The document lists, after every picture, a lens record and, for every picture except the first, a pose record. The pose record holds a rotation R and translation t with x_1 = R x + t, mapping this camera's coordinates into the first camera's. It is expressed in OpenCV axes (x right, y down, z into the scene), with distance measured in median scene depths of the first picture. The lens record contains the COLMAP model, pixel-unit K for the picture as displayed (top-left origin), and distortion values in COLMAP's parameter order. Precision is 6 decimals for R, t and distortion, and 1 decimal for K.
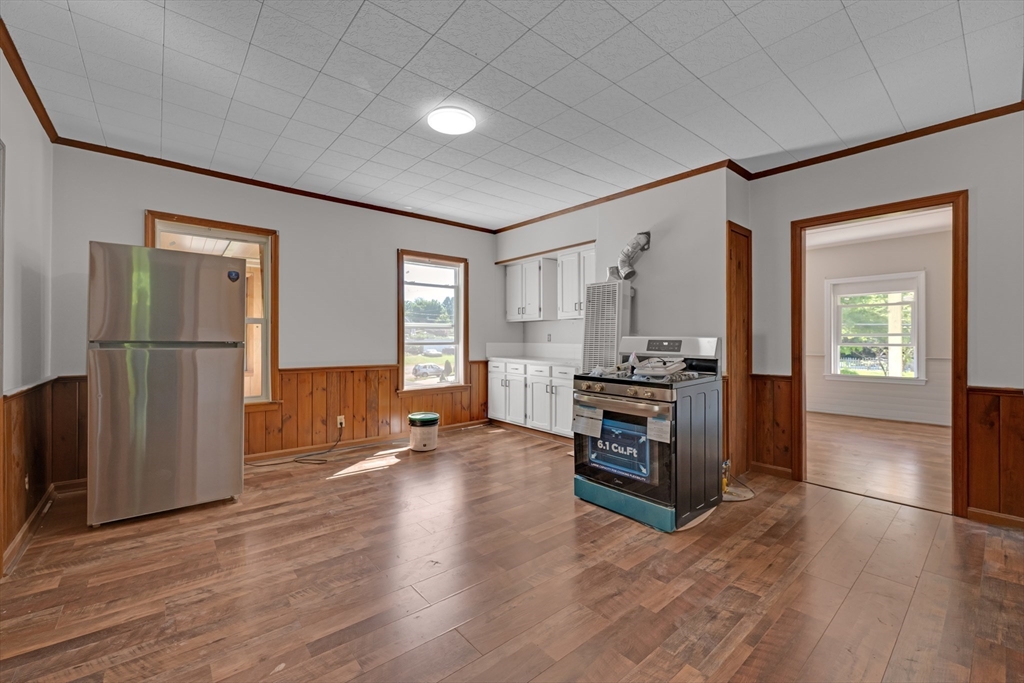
lens RADIAL K [[425.5, 0, 509.1], [0, 425.5, 338.3], [0, 0, 1]] dist [0.004951, 0.000377]
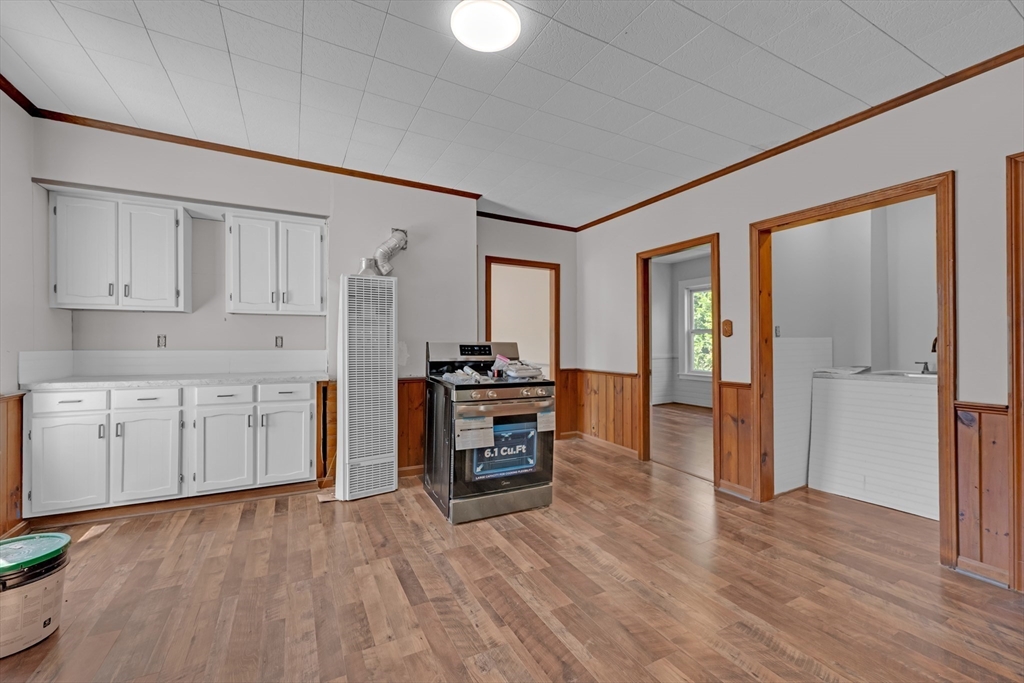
lens RADIAL K [[415.2, 0, 518.1], [0, 415.2, 342.8], [0, 0, 1]] dist [-0.003840, -0.000045]
pose [[0.202707, 0.000583, 0.979239, -0.694879], [-0.003856, 0.999993, 0.000203, -0.001535], [-0.979232, -0.003817, 0.202708, 0.747383]]
